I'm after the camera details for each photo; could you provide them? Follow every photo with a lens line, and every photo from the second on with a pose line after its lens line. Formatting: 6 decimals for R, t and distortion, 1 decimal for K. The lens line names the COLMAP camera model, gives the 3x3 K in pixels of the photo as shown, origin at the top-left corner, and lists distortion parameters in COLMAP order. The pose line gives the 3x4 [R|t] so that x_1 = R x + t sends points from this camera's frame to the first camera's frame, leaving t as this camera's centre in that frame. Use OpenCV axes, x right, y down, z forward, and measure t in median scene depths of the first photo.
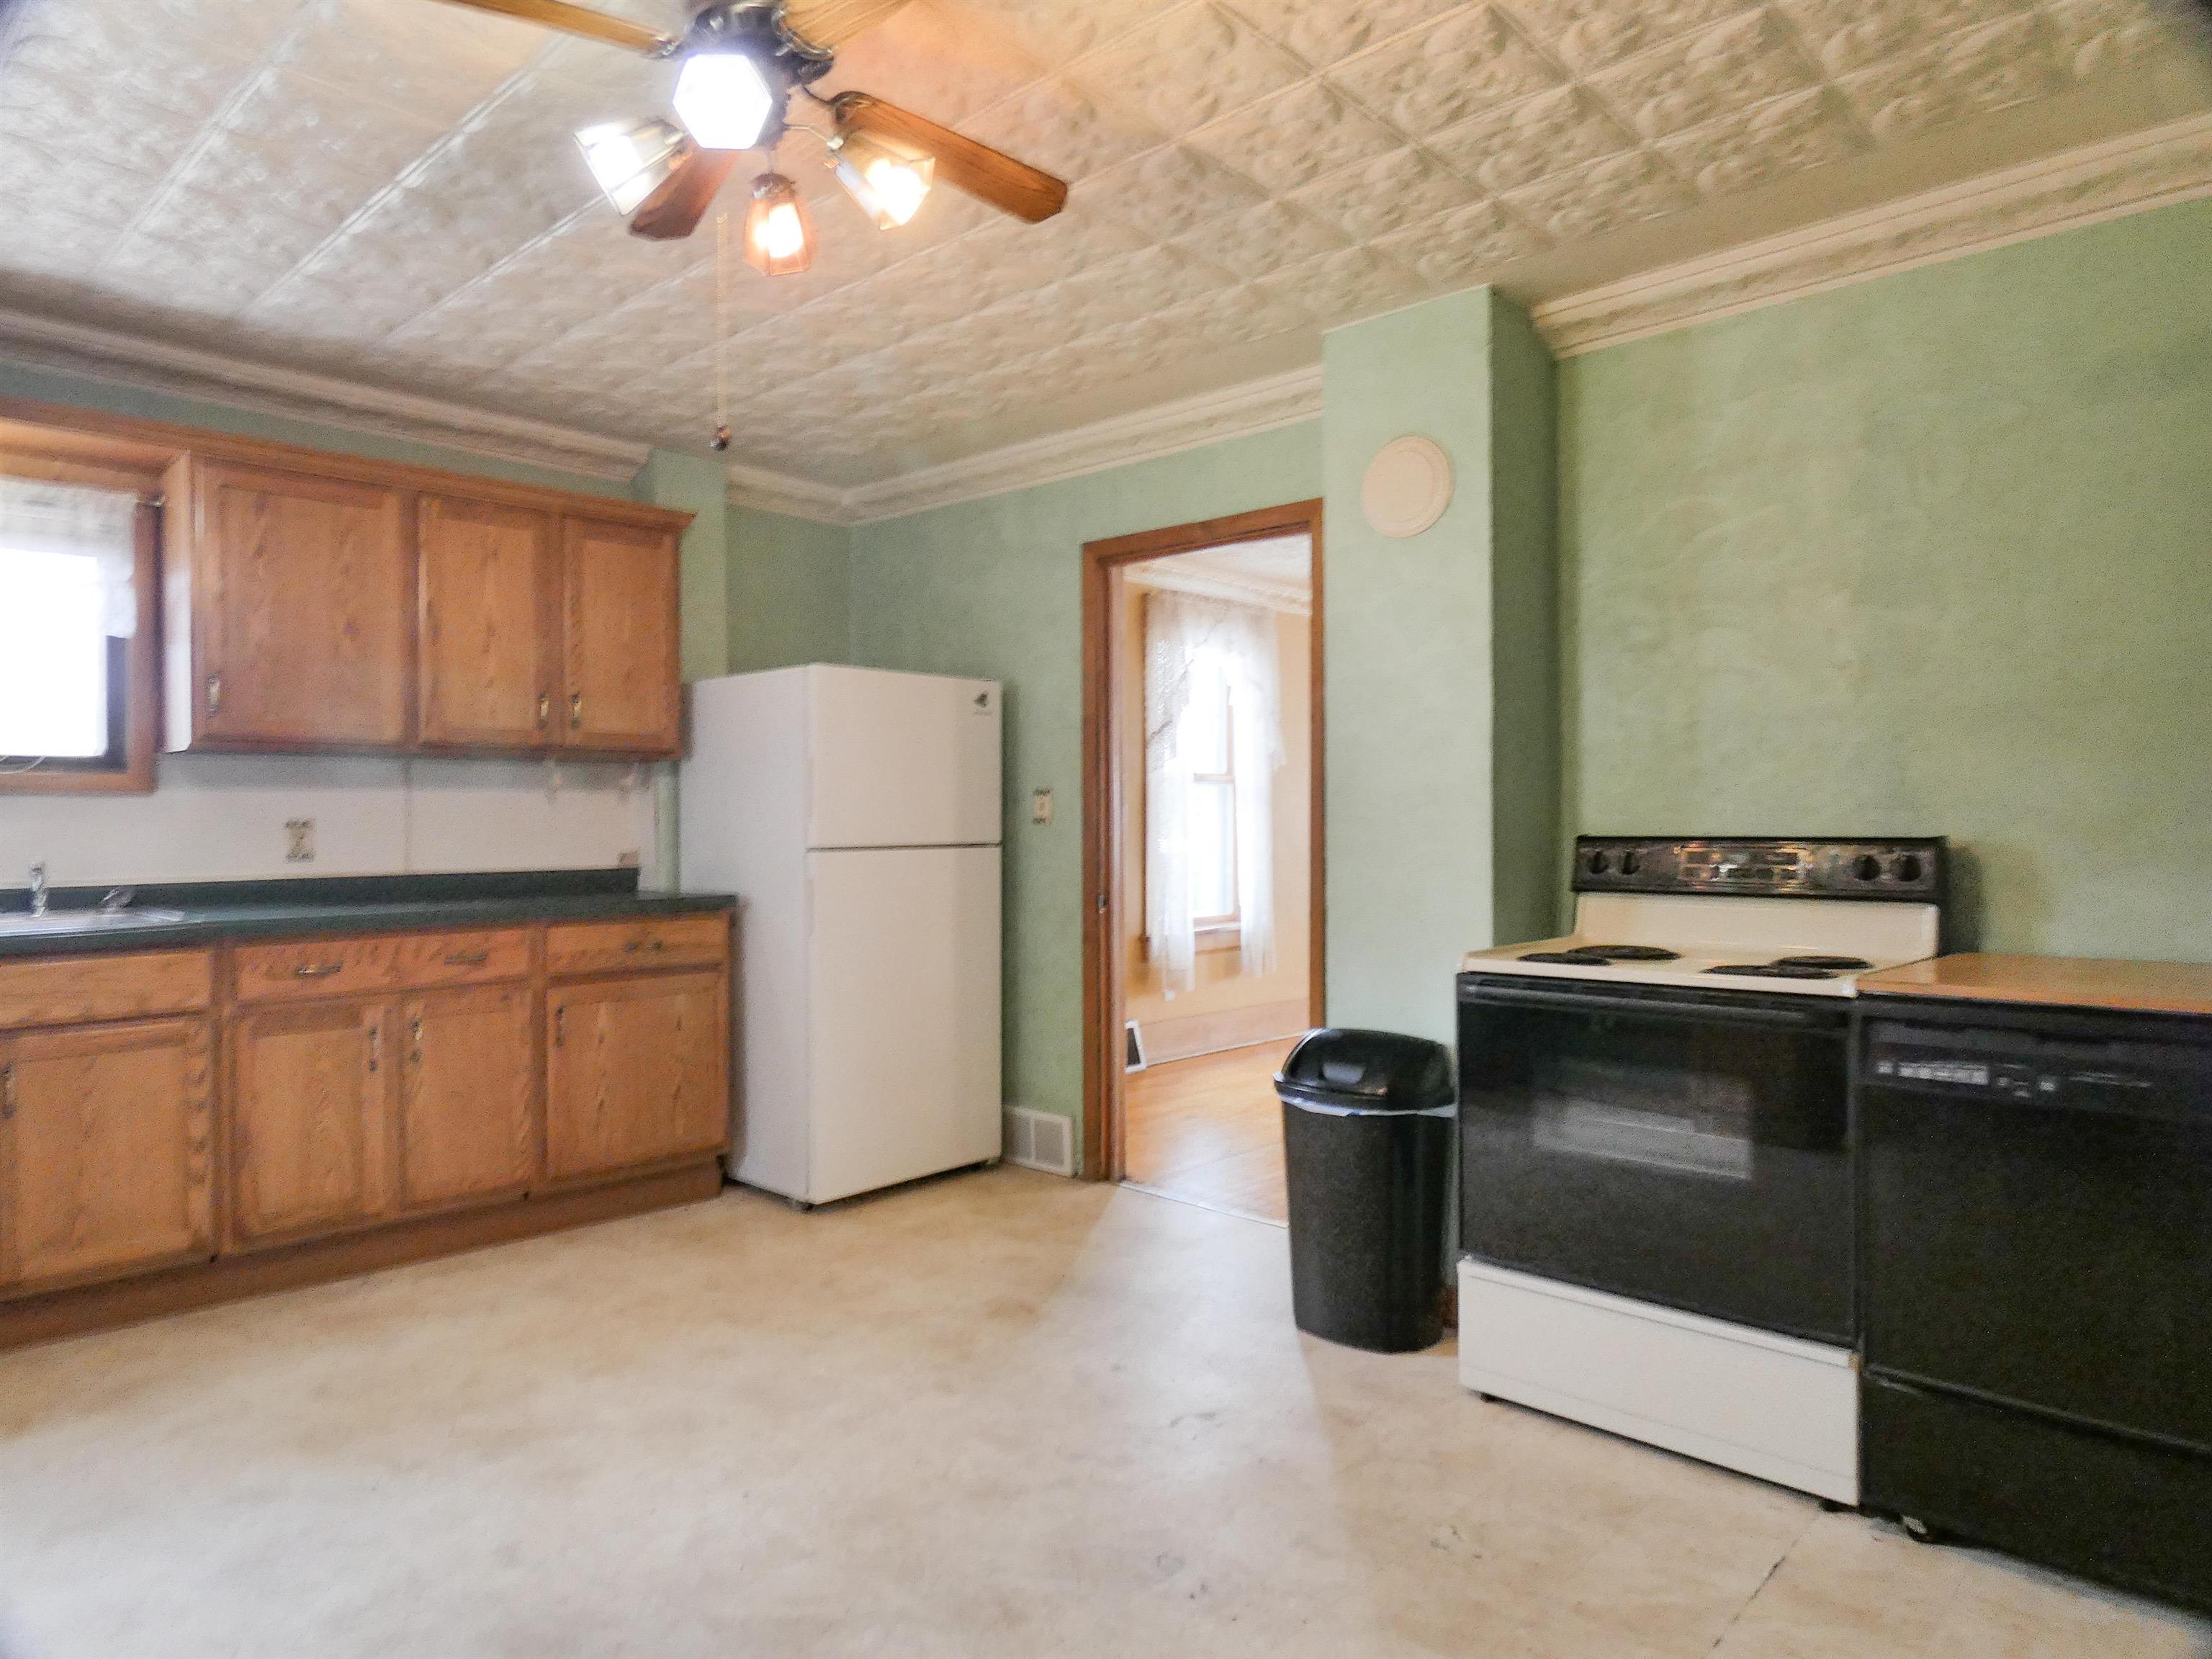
lens RADIAL K [[1354.6, 0, 1104.9], [0, 1354.6, 823.8], [0, 0, 1]] dist [-0.006252, -0.000308]
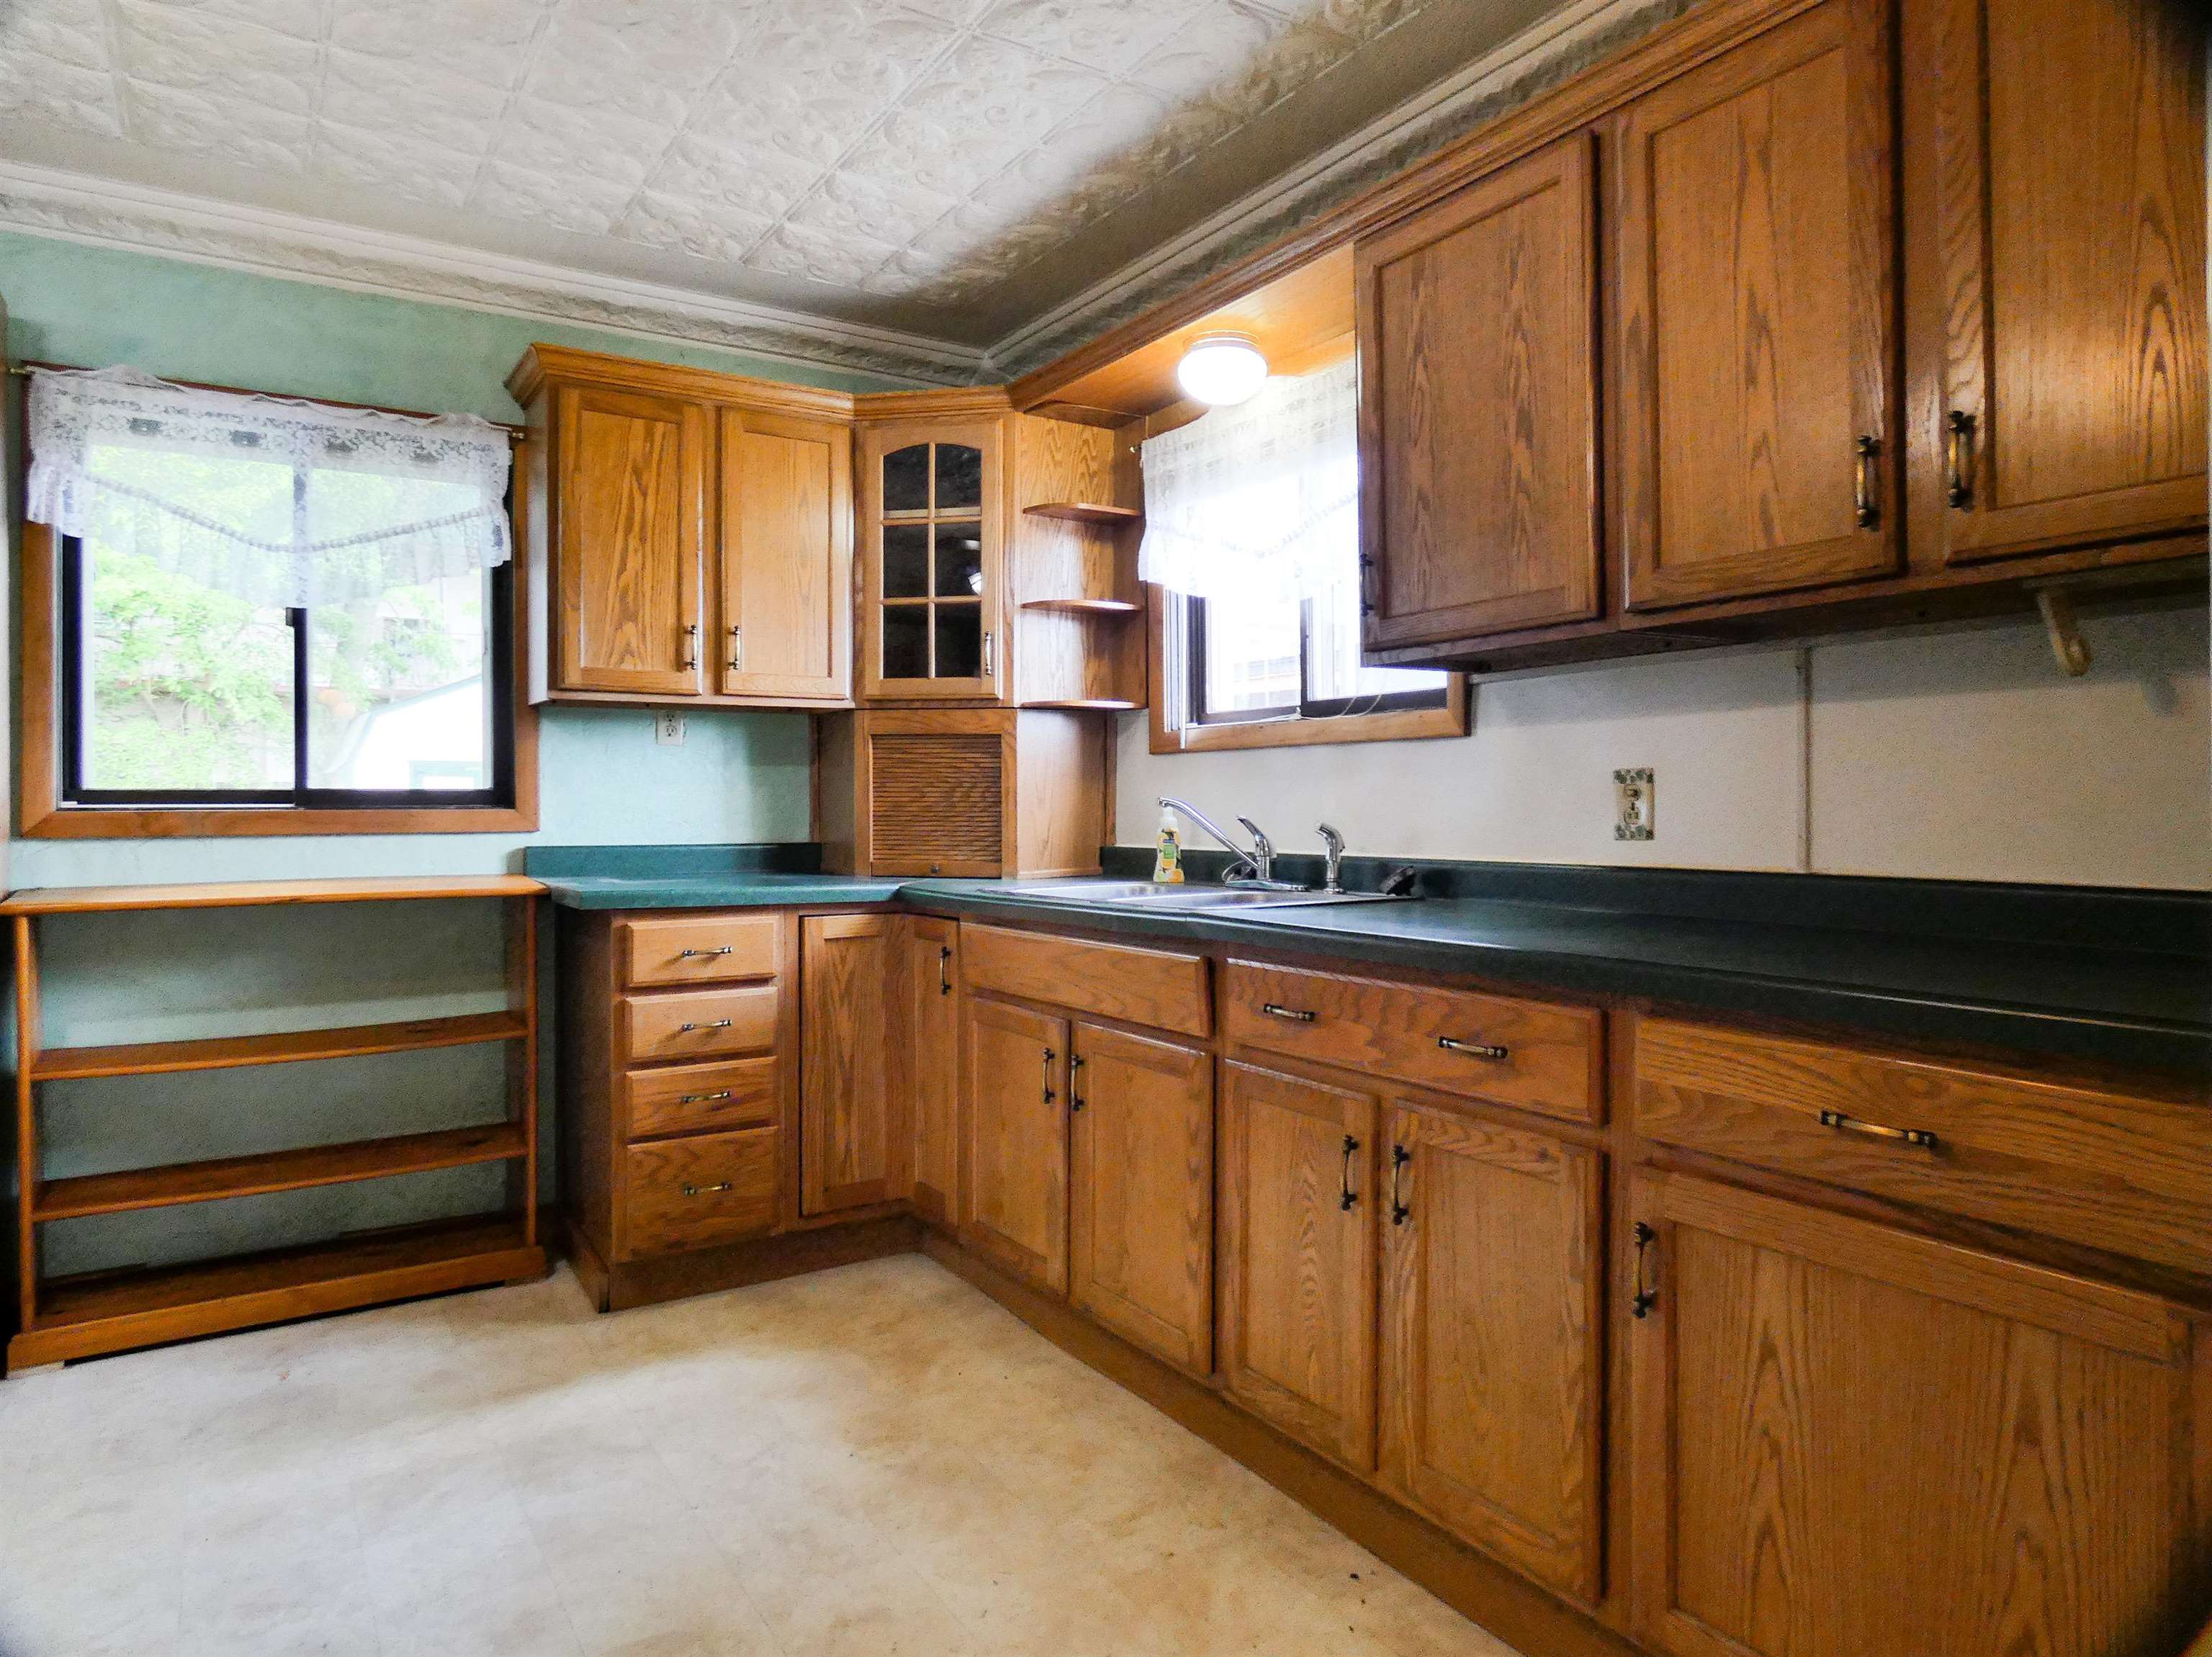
lens RADIAL K [[1354.7, 0, 1105.0], [0, 1354.7, 811.4], [0, 0, 1]] dist [-0.006252, -0.000308]
pose [[-0.245210, 0.006540, -0.969448, 0.024543], [-0.006944, 0.999940, 0.008502, 0.012366], [0.969445, 0.008817, -0.245150, 0.961471]]
